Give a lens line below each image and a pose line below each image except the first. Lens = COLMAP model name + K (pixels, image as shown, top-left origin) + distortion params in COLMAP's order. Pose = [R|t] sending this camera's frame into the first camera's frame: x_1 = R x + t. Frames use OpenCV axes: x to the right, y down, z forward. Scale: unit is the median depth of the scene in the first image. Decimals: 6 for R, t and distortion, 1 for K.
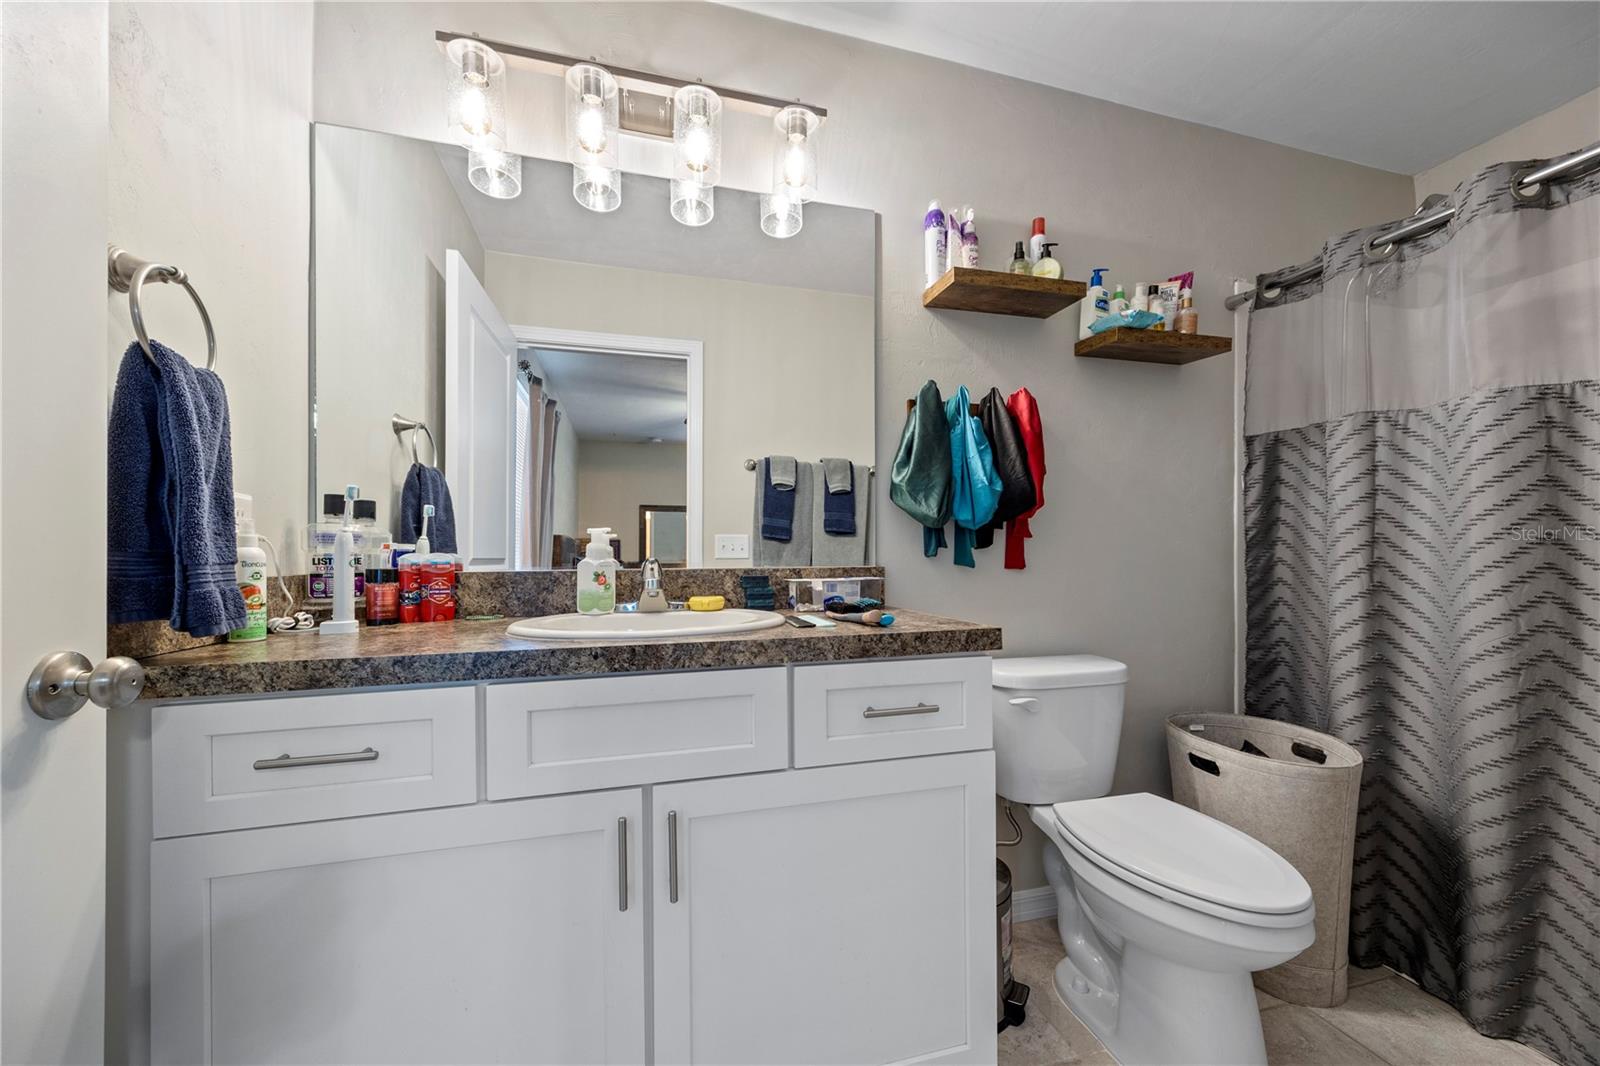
lens RADIAL K [[604.6, 0, 803.7], [0, 604.6, 546.4], [0, 0, 1]] dist [0.005589, -0.000713]
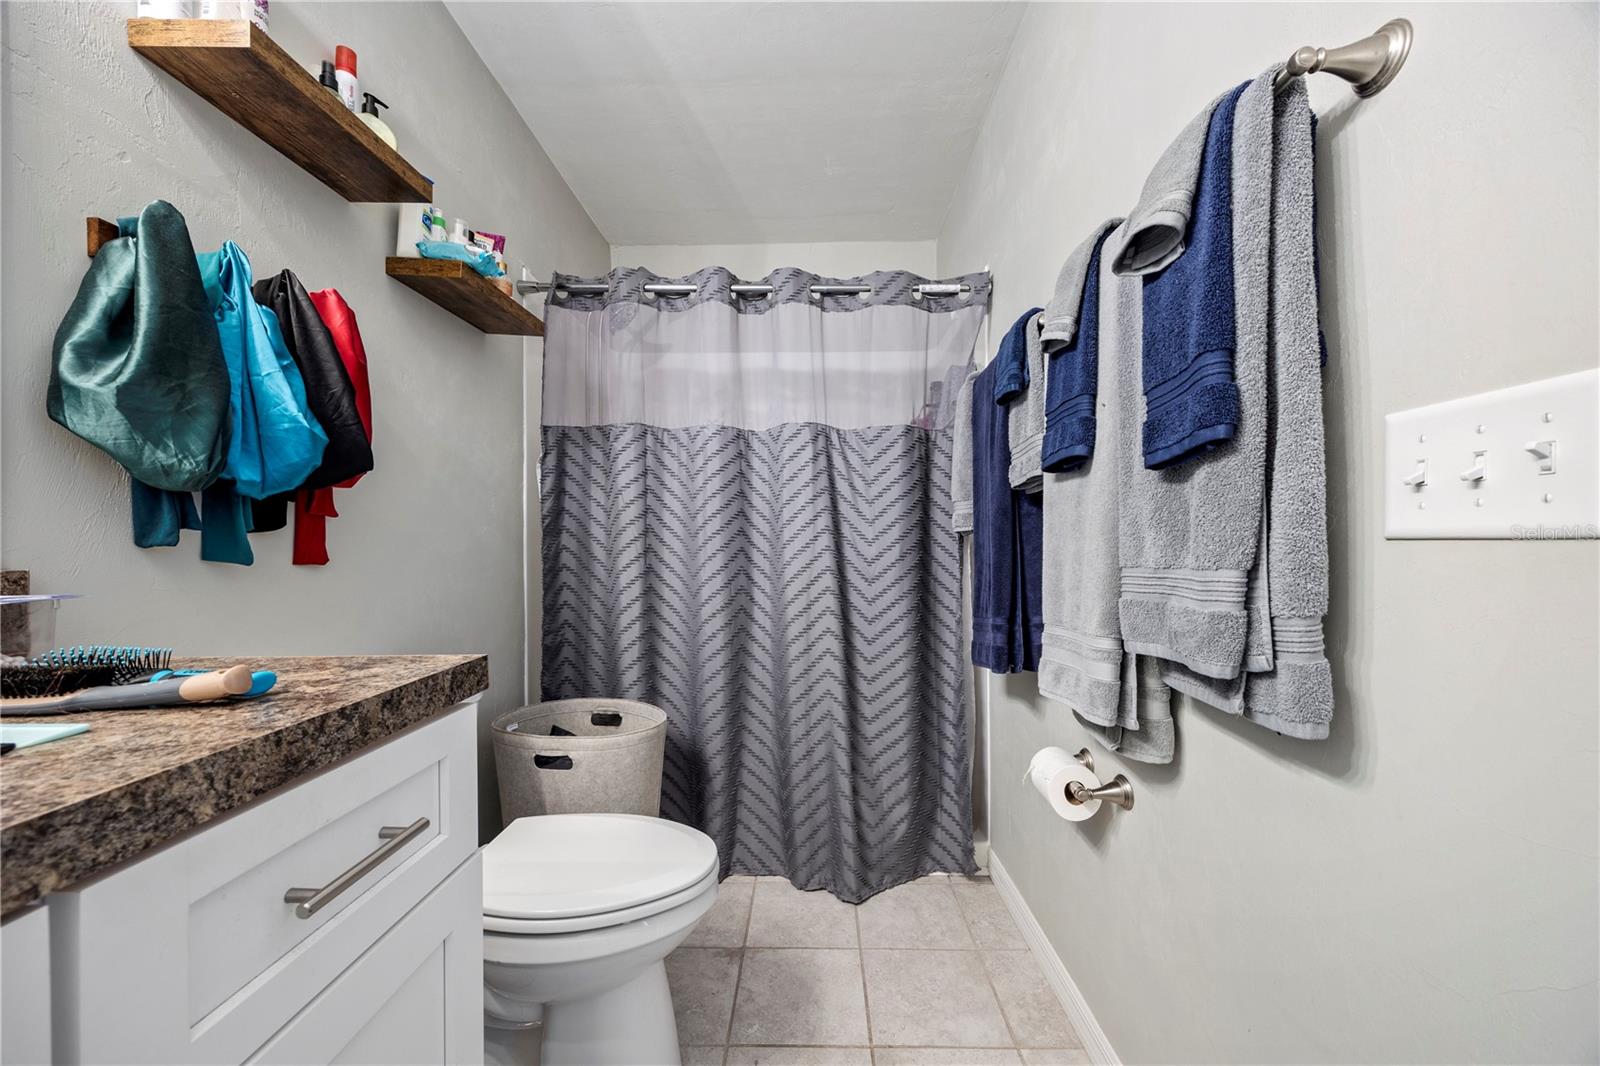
lens RADIAL K [[604.6, 0, 804.1], [0, 604.6, 541.3], [0, 0, 1]] dist [0.005589, -0.000713]
pose [[0.283738, 0.001444, 0.958901, -0.129592], [-0.009883, 0.999950, 0.001419, 0.006602], [-0.958851, -0.009879, 0.283738, 0.329734]]
